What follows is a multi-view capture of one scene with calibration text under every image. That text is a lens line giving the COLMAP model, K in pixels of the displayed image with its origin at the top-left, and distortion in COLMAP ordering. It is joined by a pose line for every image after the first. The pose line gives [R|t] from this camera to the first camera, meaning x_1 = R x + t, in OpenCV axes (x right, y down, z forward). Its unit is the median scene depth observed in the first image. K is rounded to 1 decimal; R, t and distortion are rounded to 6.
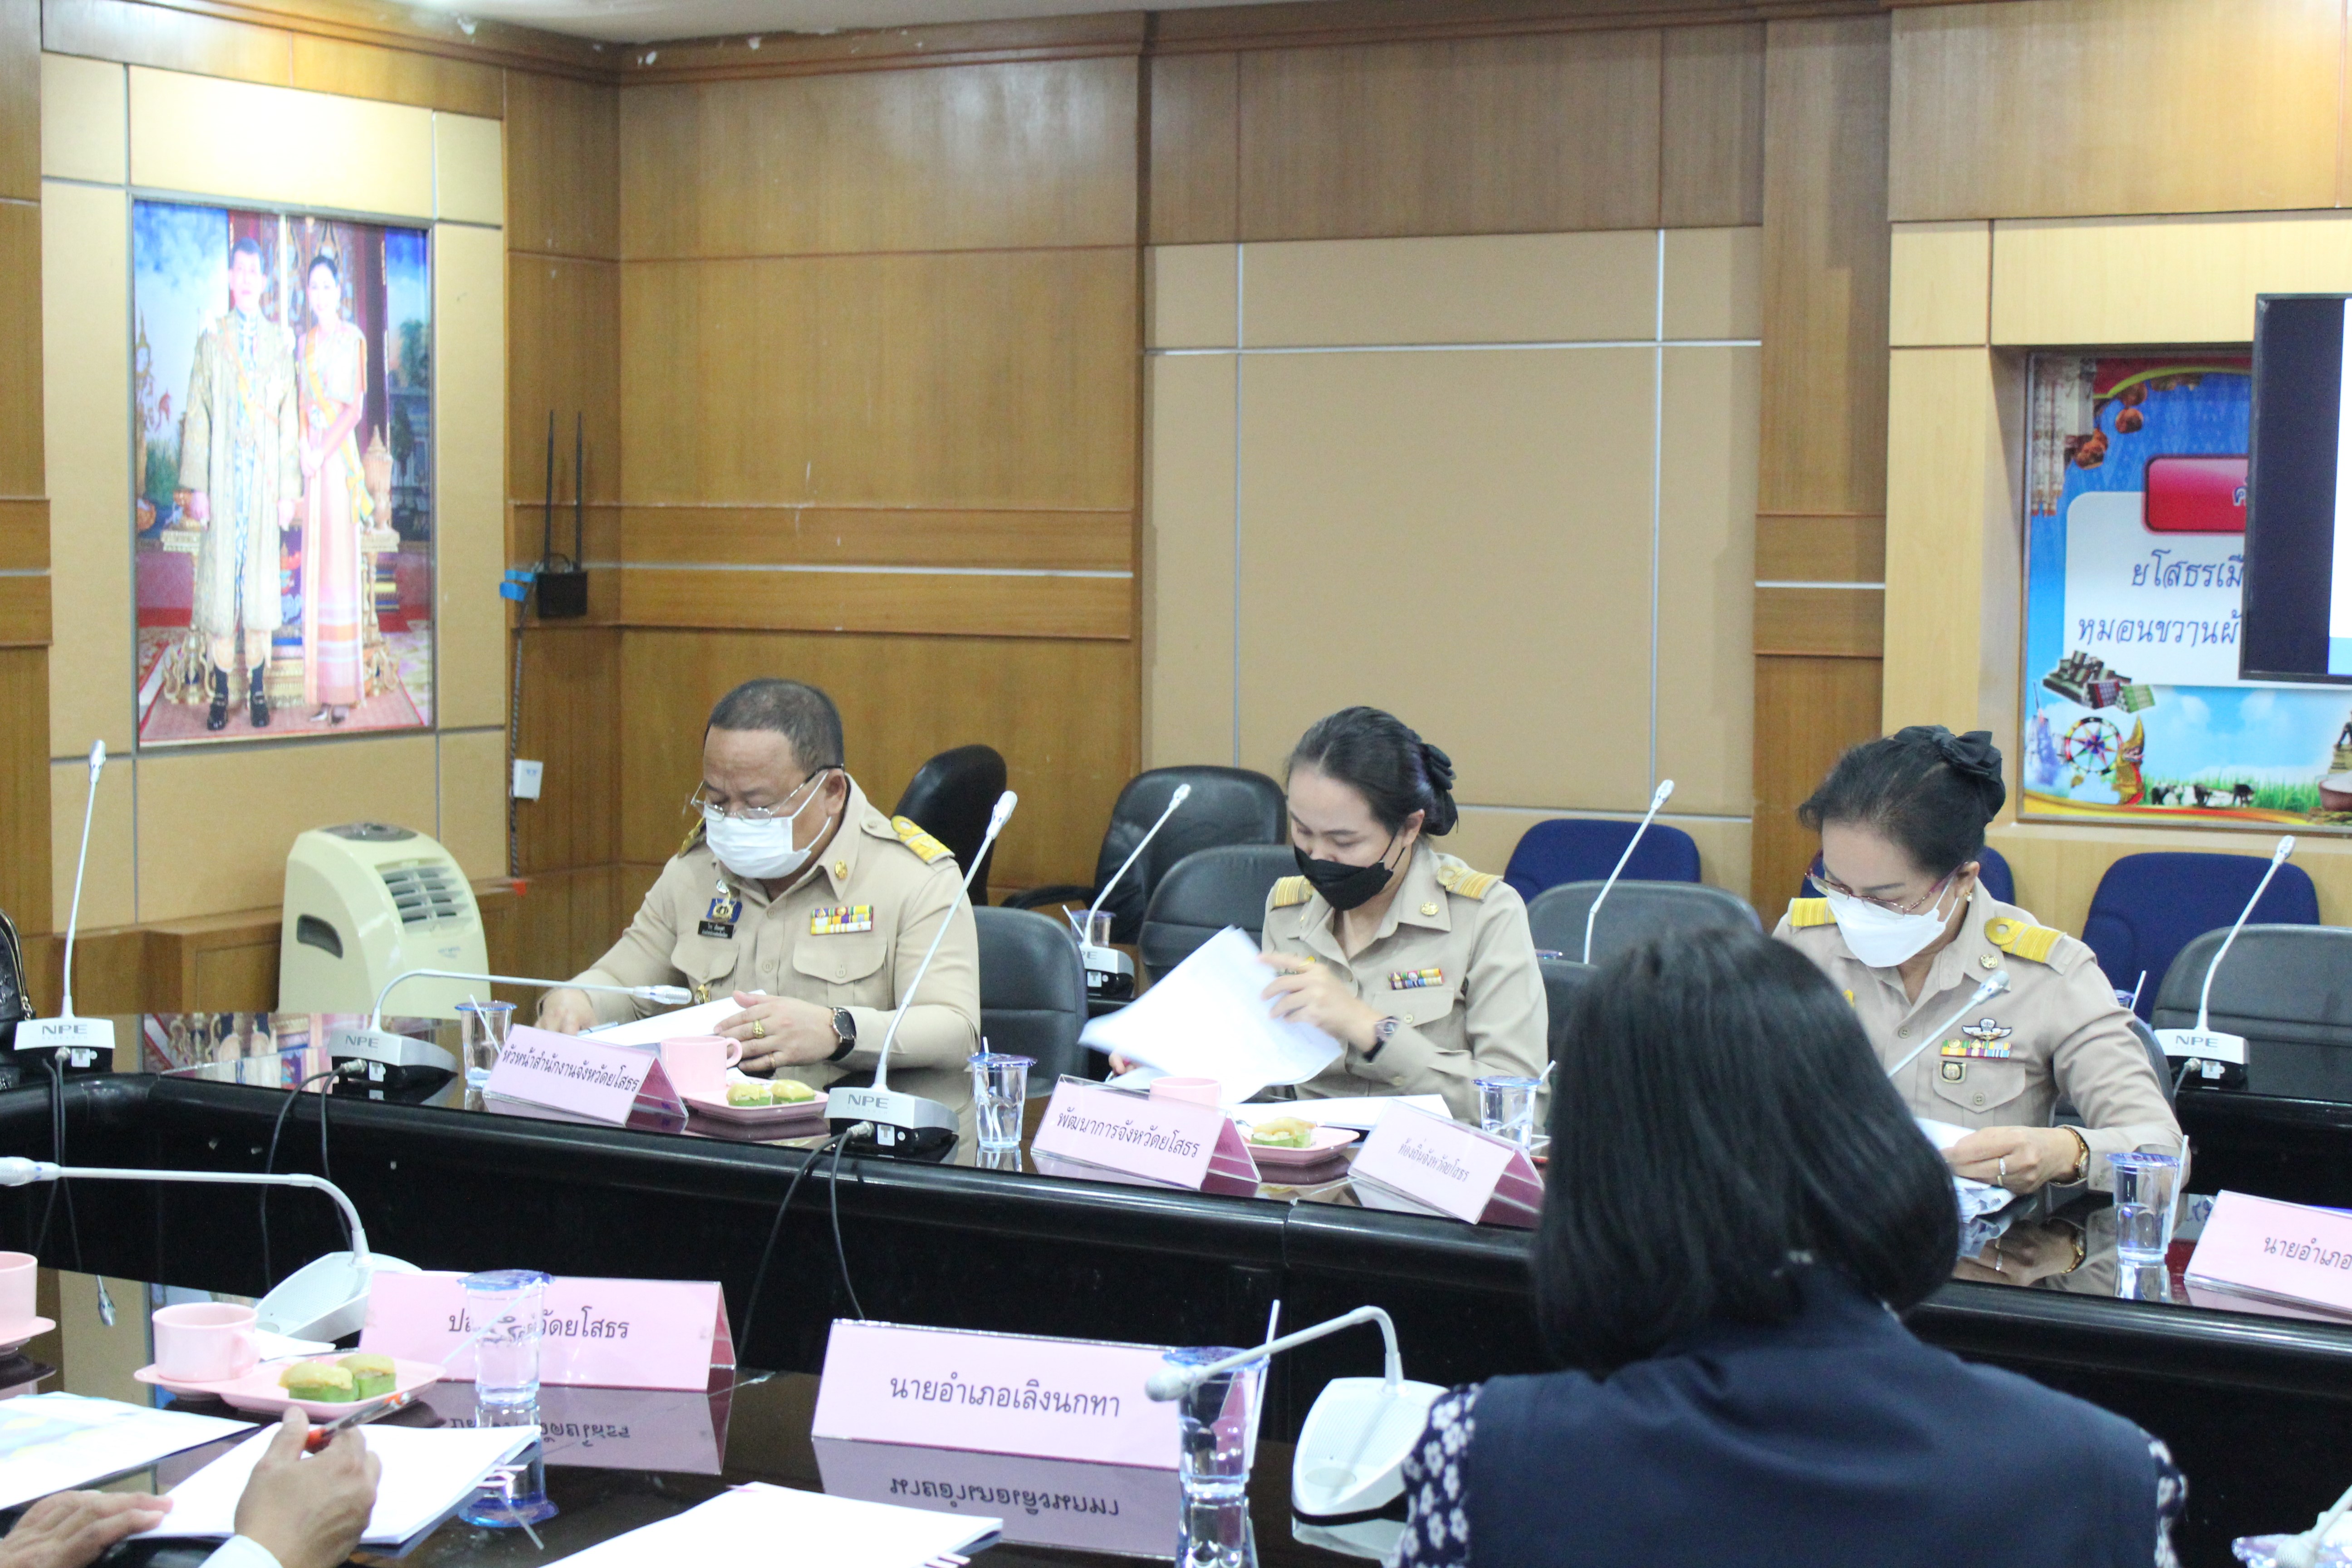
lens RADIAL K [[3900.1, 0, 1175.4], [0, 3900.1, 790.8], [0, 0, 1]] dist [0.040866, 0.000000]
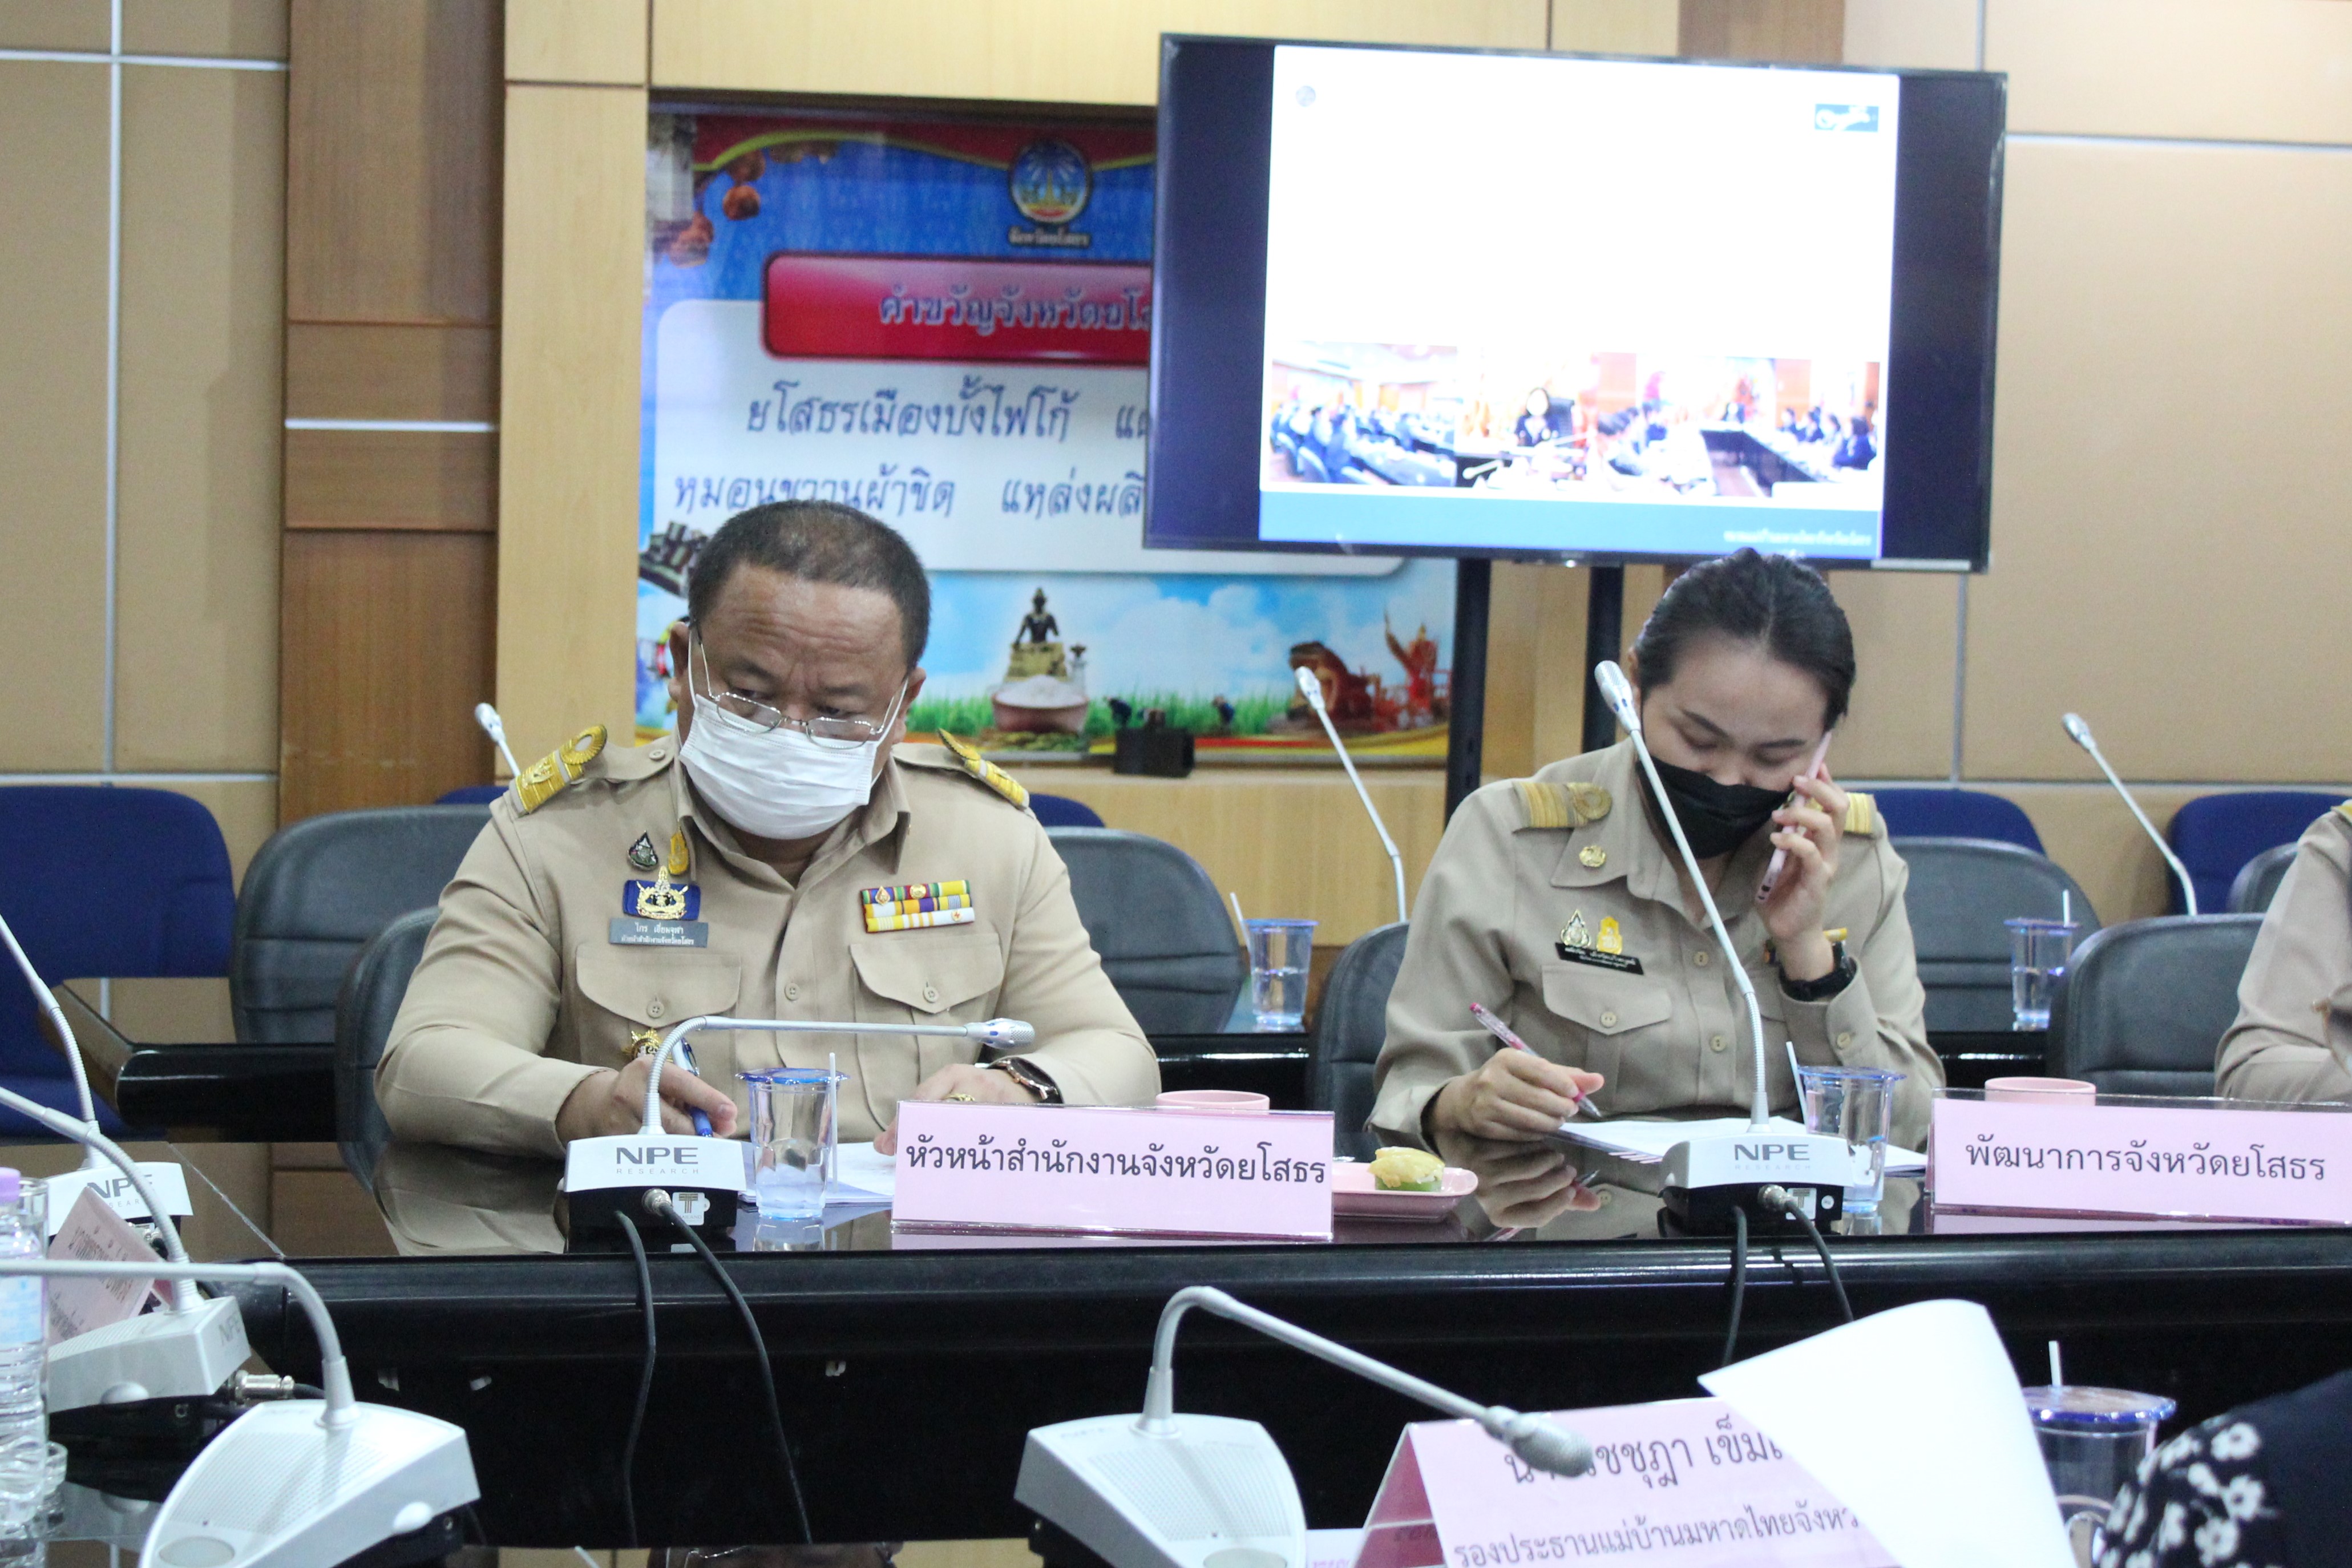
lens RADIAL K [[5310.3, 0, 1175.7], [0, 5310.3, 783.1], [0, 0, 1]] dist [-0.061436, 0.000000]
pose [[0.707766, -0.035475, 0.705555, -0.395964], [0.038286, 0.999197, 0.011833, 0.004026], [-0.705408, 0.018637, 0.708556, 0.252218]]
